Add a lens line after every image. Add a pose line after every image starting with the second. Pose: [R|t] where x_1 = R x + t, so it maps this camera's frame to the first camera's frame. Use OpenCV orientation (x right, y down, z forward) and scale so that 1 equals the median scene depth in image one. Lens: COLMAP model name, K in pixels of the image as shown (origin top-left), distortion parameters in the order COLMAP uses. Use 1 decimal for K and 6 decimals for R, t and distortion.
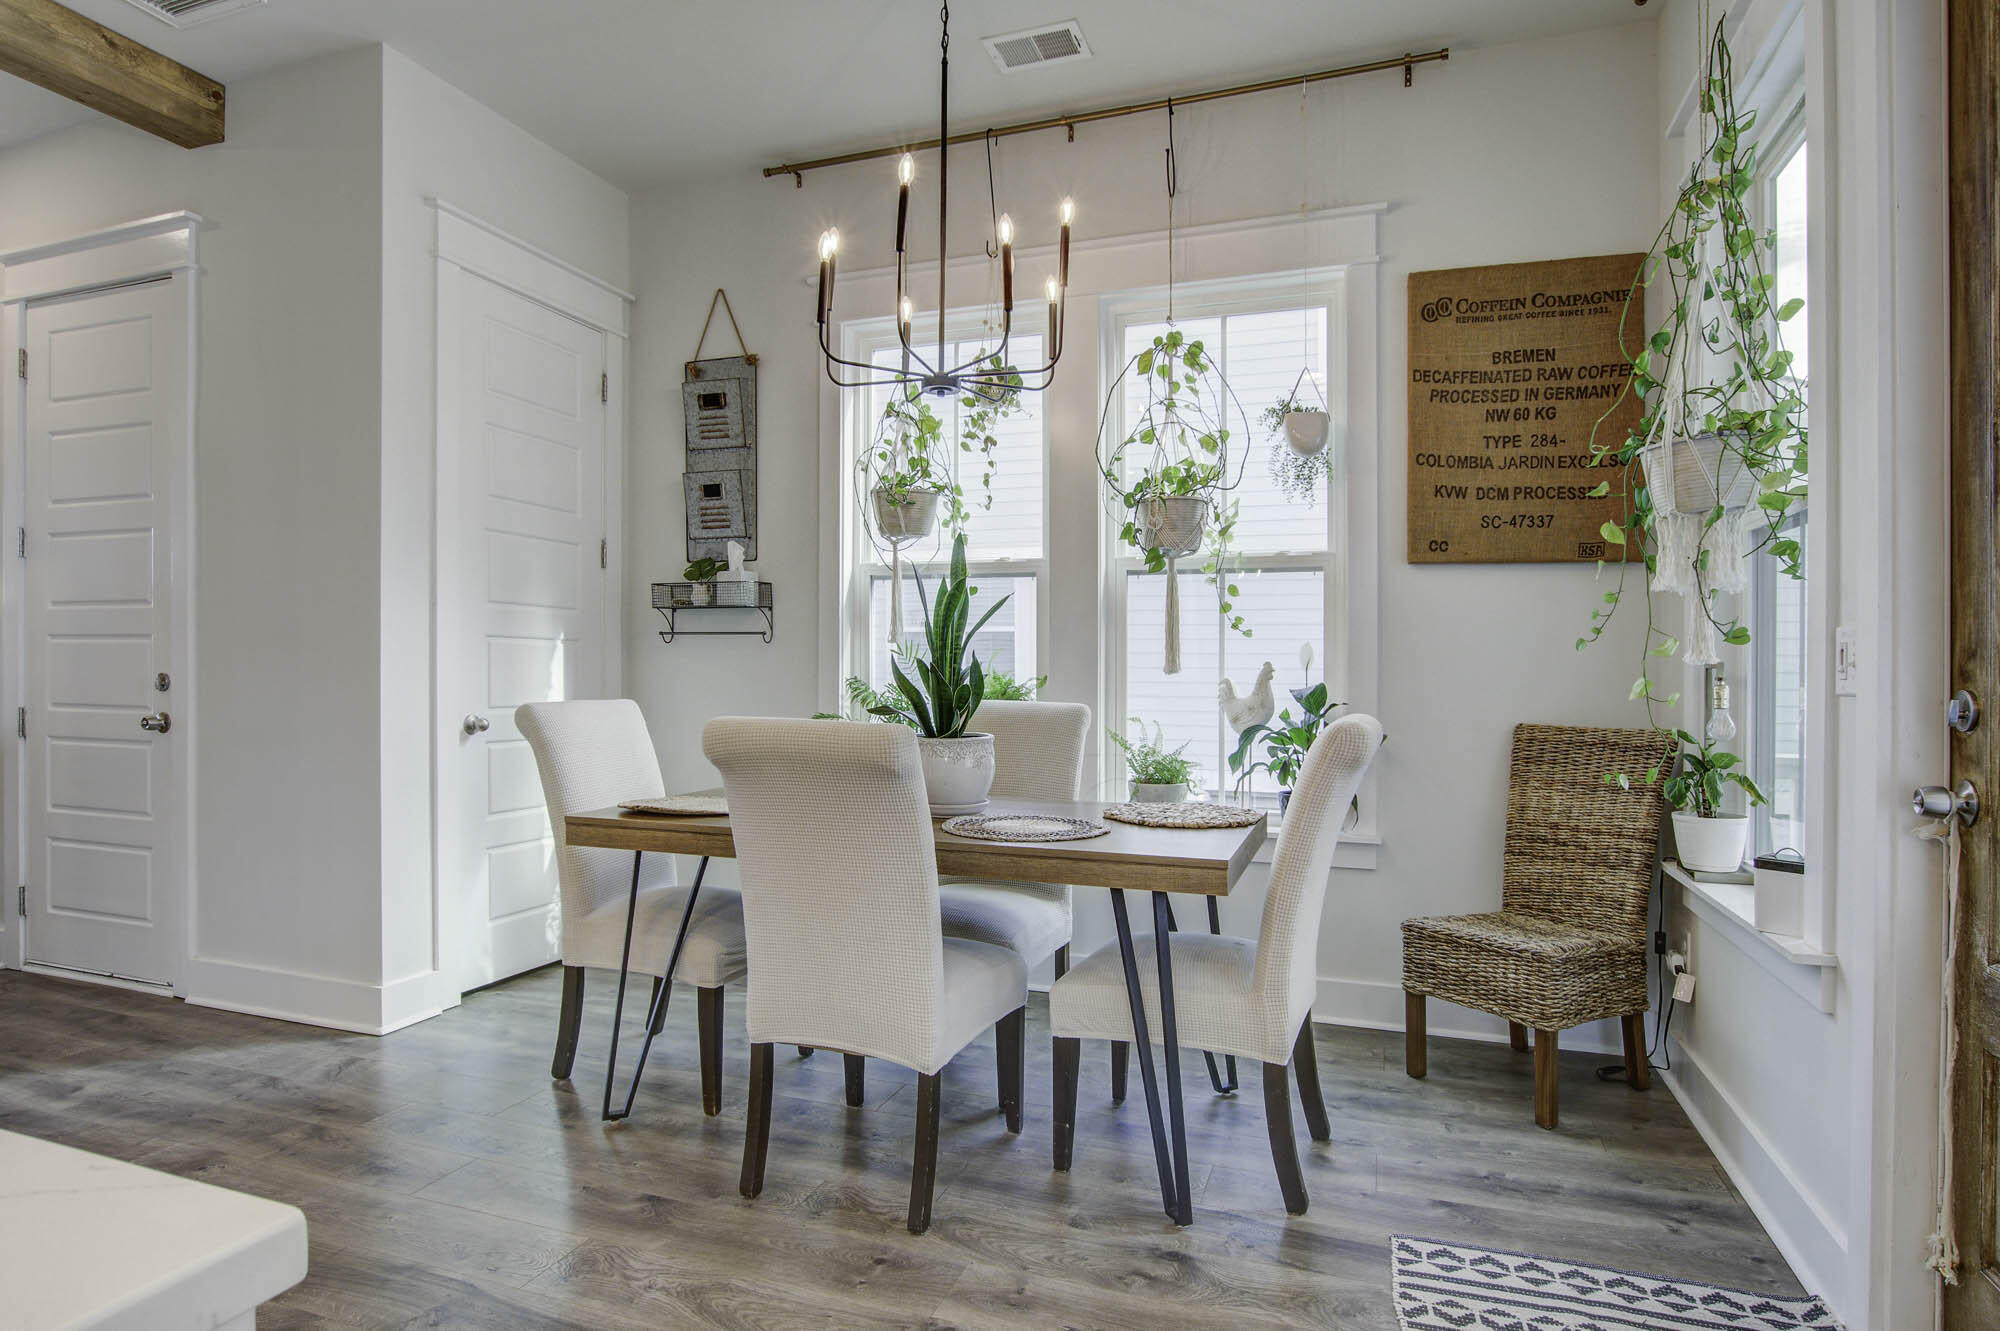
lens RADIAL K [[1067.0, 0, 1000.0], [0, 1067.0, 665.5], [0, 0, 1]] dist [-0.030673, 0.000133]
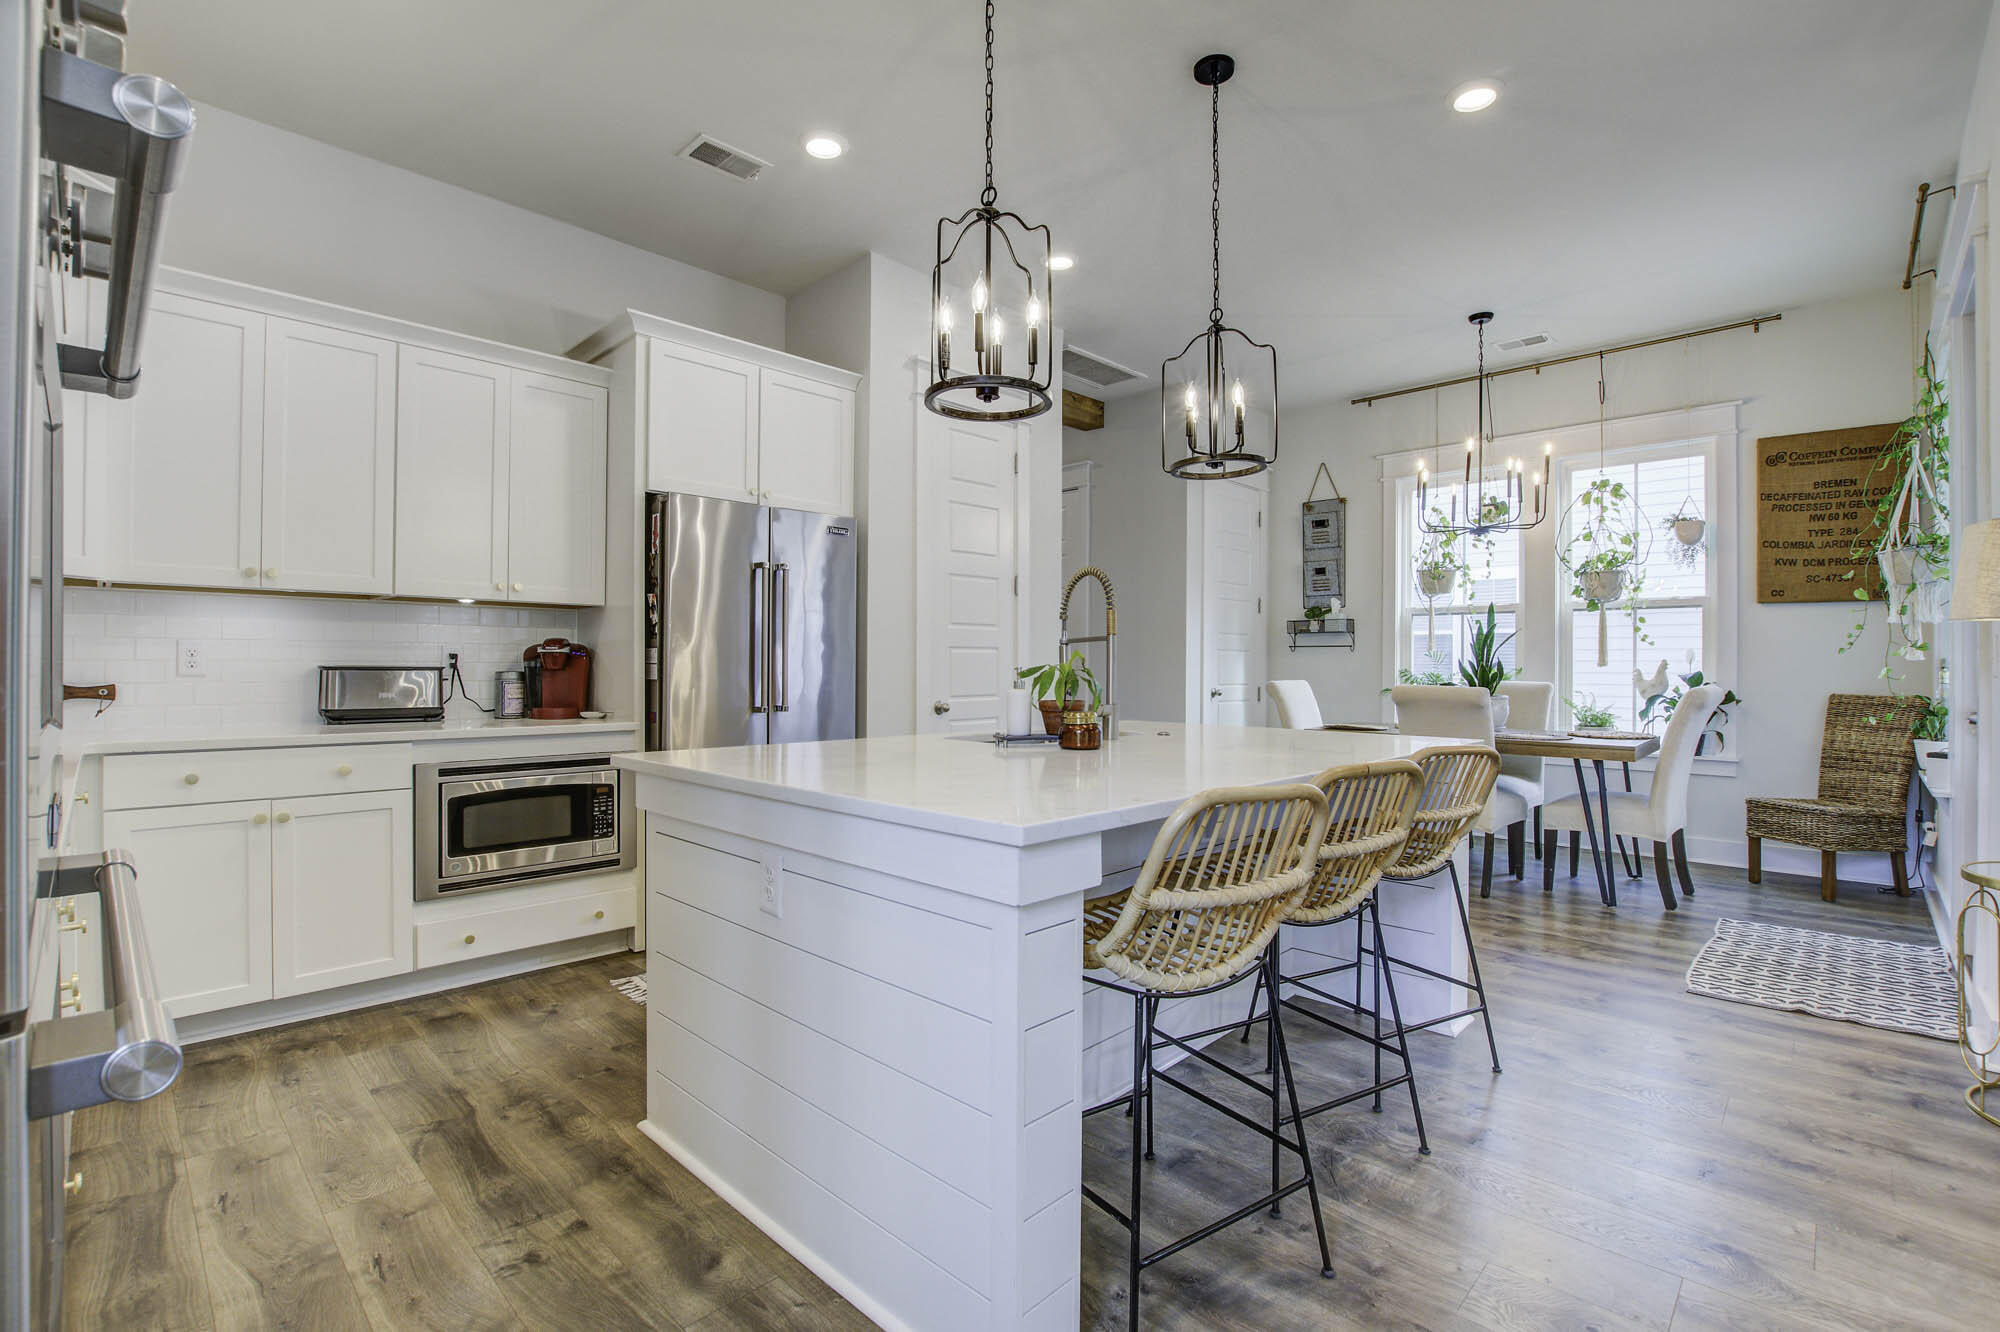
lens RADIAL K [[895.2, 0, 1009.0], [0, 895.2, 676.4], [0, 0, 1]] dist [-0.031712, 0.000620]
pose [[0.913757, -0.000662, -0.406260, -0.161975], [0.007342, 0.999862, 0.014884, -0.005019], [0.406195, -0.016583, 0.913636, -0.835109]]
